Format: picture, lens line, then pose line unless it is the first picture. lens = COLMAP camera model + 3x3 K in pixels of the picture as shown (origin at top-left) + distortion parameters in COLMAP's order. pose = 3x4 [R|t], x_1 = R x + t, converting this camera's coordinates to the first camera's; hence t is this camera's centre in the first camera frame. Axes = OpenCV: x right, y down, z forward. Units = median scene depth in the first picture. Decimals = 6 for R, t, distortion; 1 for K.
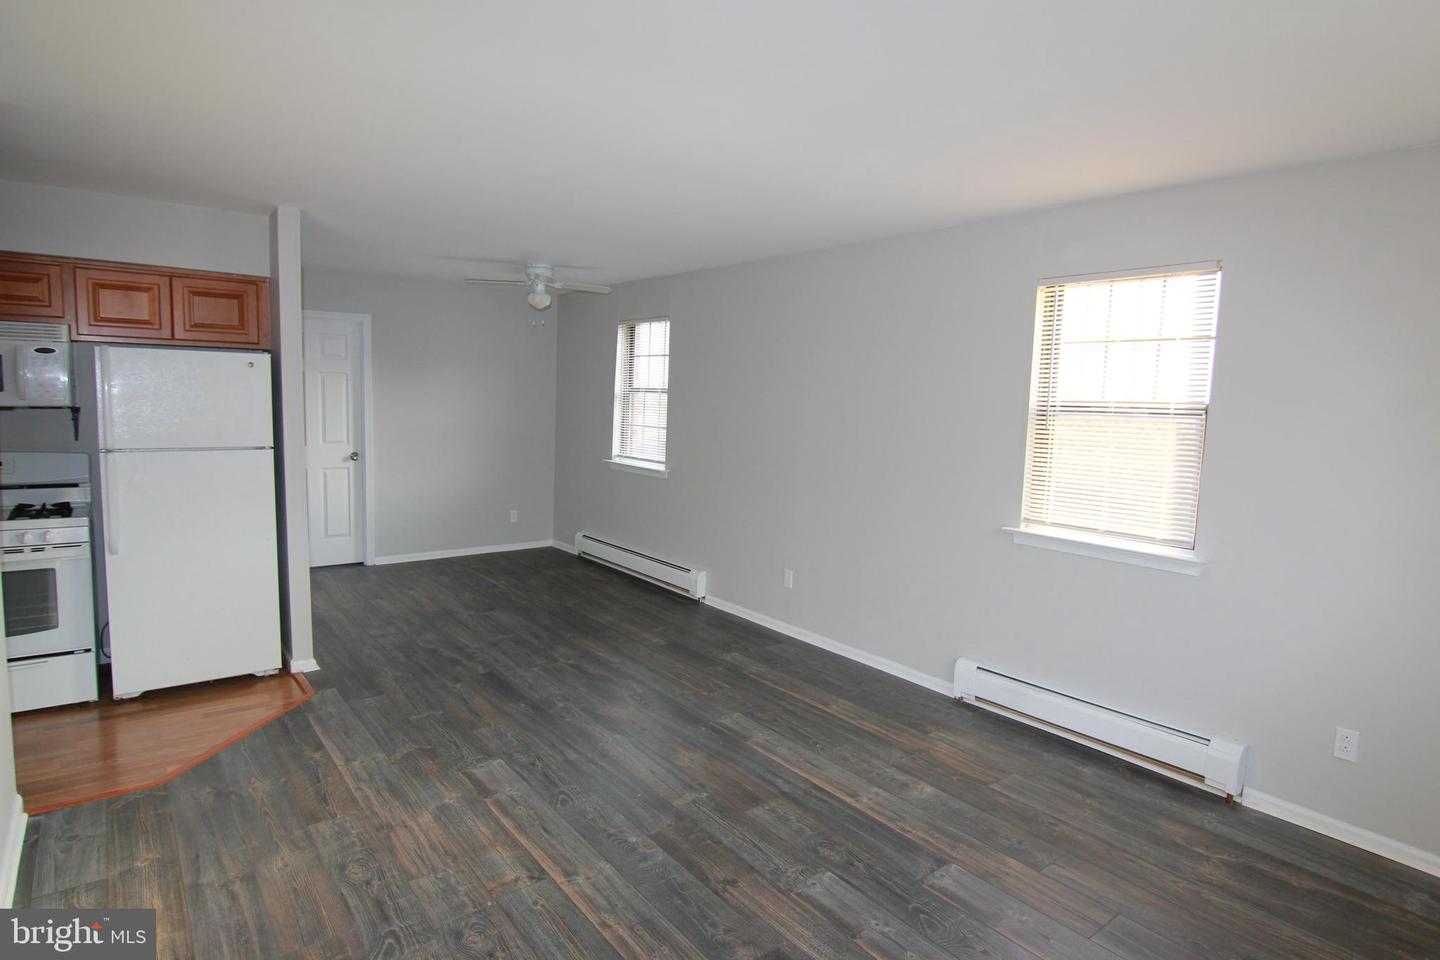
lens RADIAL K [[807.6, 0, 719.1], [0, 807.6, 479.7], [0, 0, 1]] dist [-0.001357, -0.000249]
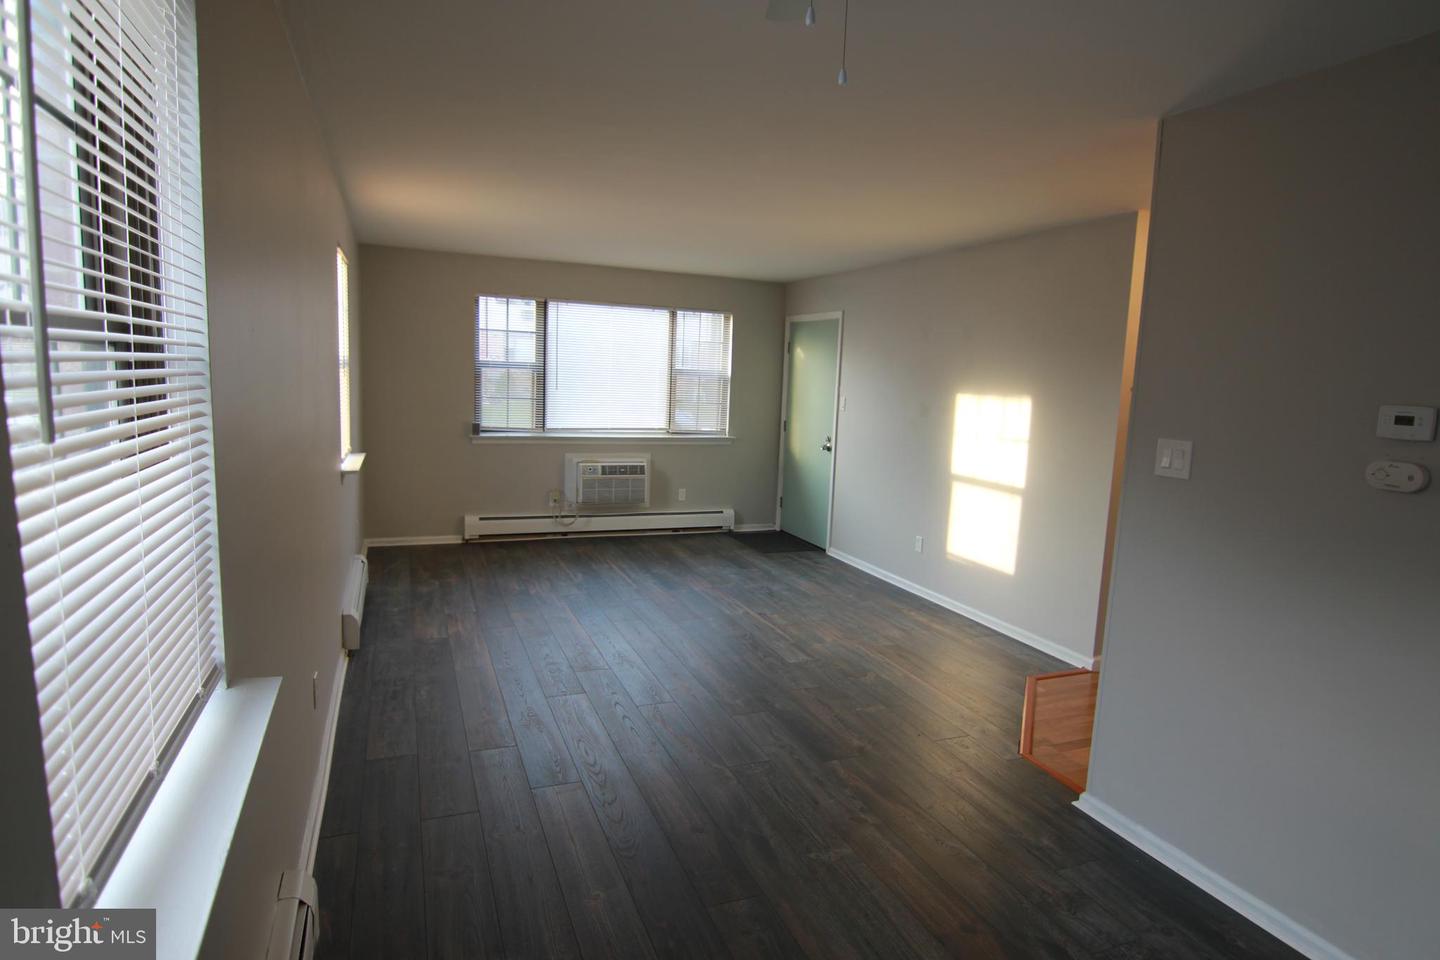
lens RADIAL K [[807.6, 0, 721.8], [0, 807.6, 484.3], [0, 0, 1]] dist [-0.001357, -0.000249]
pose [[-0.961551, -0.102183, 0.254908, -0.503240], [-0.039195, 0.969760, 0.240891, -0.254945], [-0.271815, 0.221638, -0.936479, 2.349040]]
